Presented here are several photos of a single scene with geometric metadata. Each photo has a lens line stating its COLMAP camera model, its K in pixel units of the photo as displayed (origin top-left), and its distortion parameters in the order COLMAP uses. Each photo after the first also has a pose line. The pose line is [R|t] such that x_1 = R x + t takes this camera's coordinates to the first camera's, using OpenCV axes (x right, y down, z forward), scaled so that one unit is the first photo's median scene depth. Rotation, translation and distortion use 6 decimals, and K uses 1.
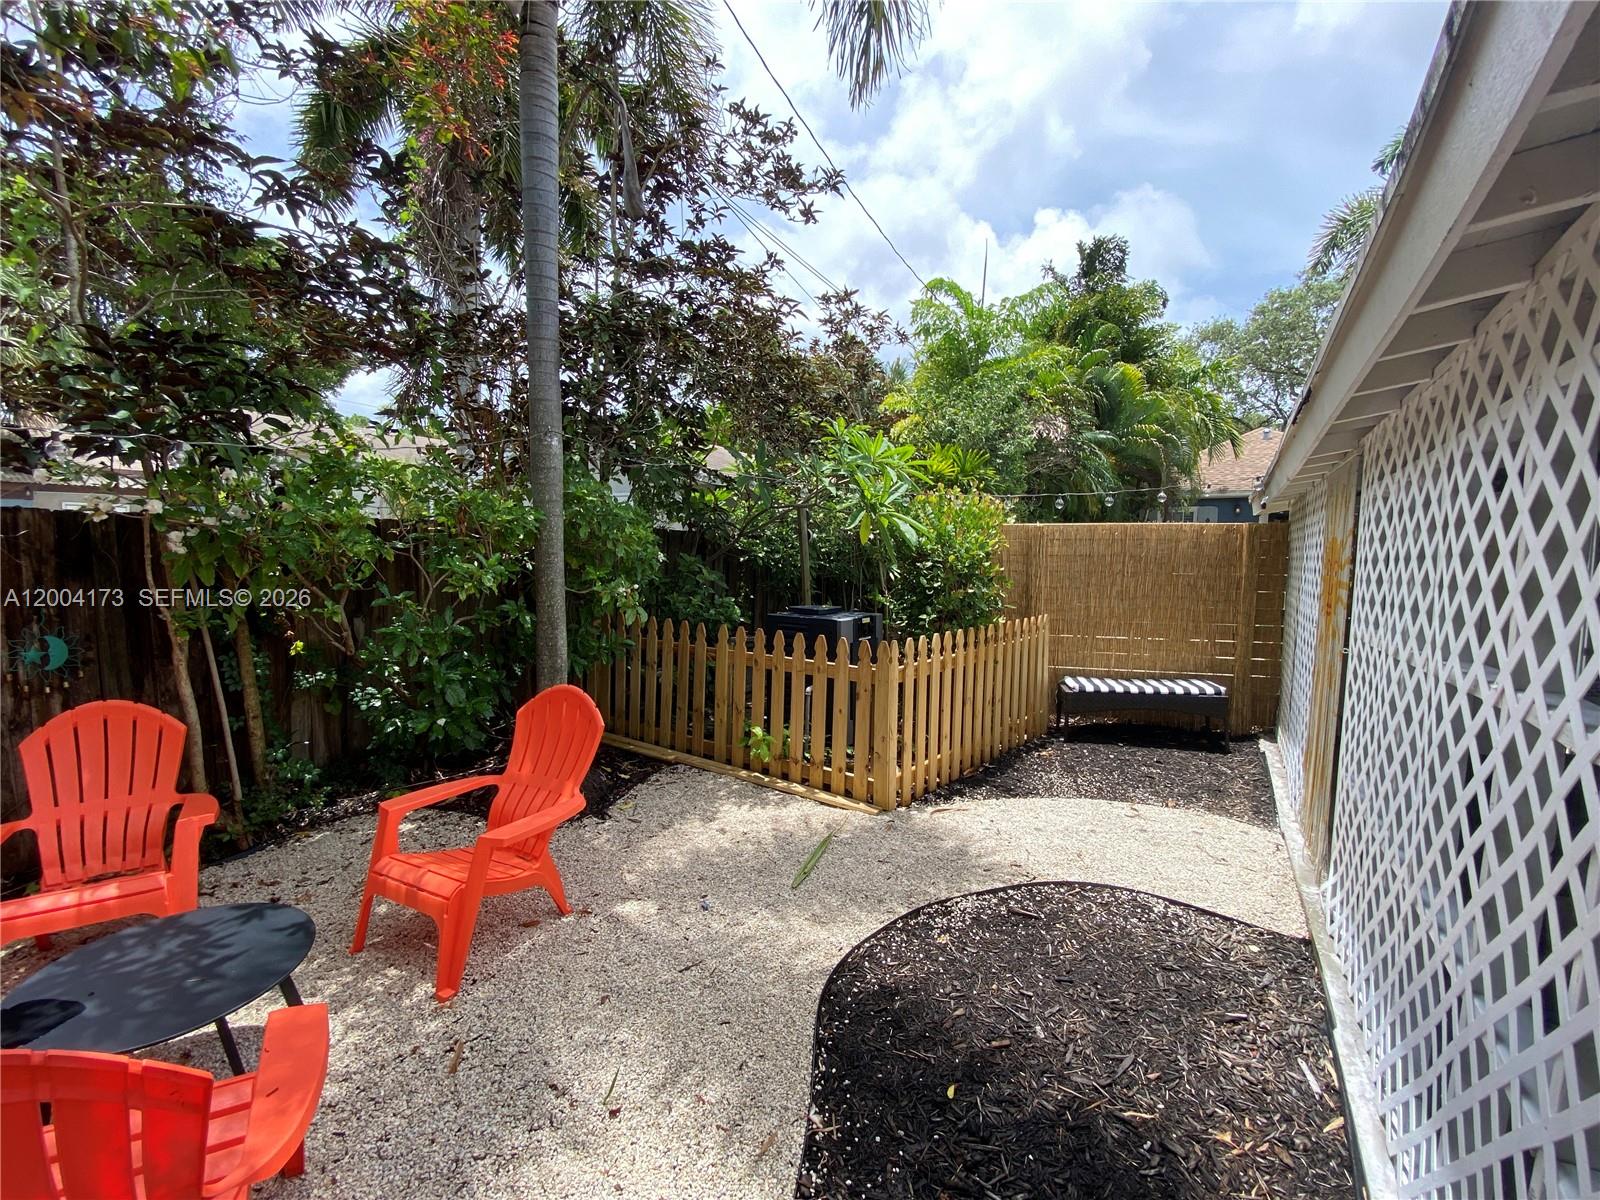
lens RADIAL K [[642.2, 0, 800.0], [0, 642.2, 600.0], [0, 0, 1]] dist [0.028187, -0.024909]
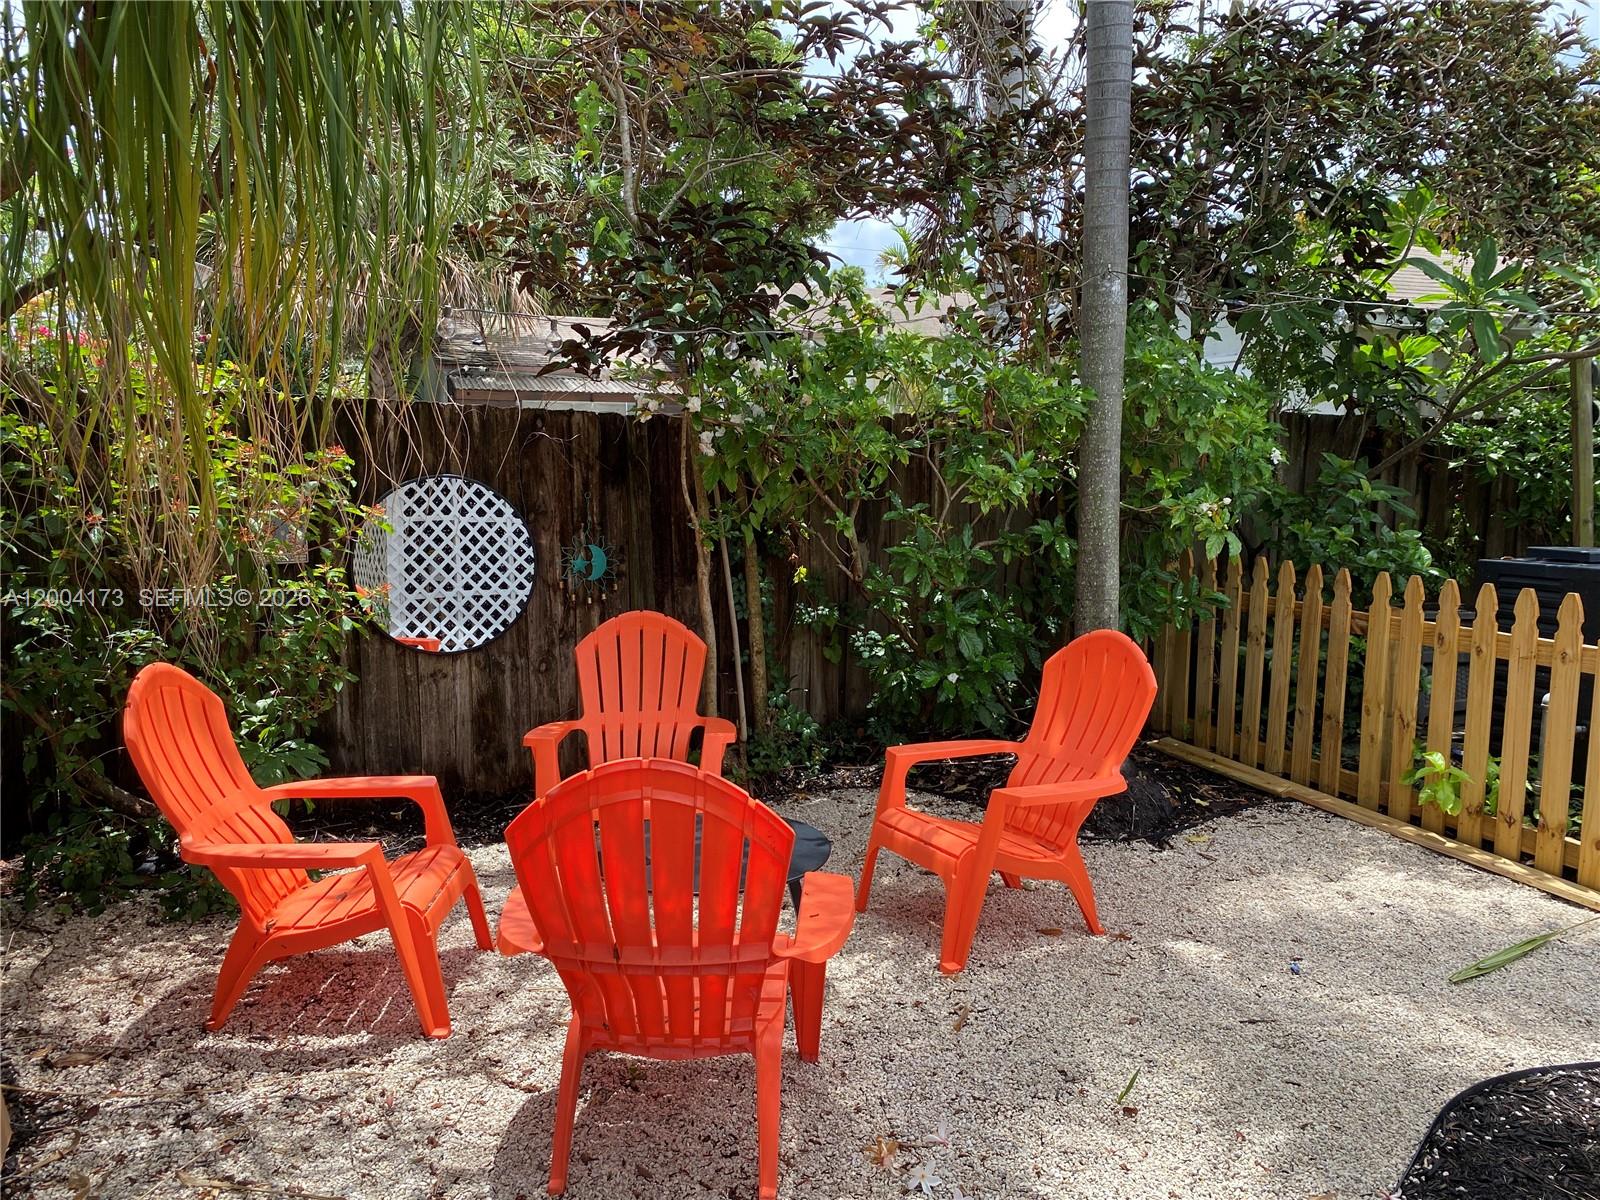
lens RADIAL K [[1198.5, 0, 800.0], [0, 1198.5, 600.0], [0, 0, 1]] dist [0.088633, -0.133330]
pose [[0.807307, 0.053373, -0.587713, 0.119598], [-0.035929, 0.998500, 0.041324, 0.044782], [0.589037, -0.012245, 0.808014, -0.235262]]
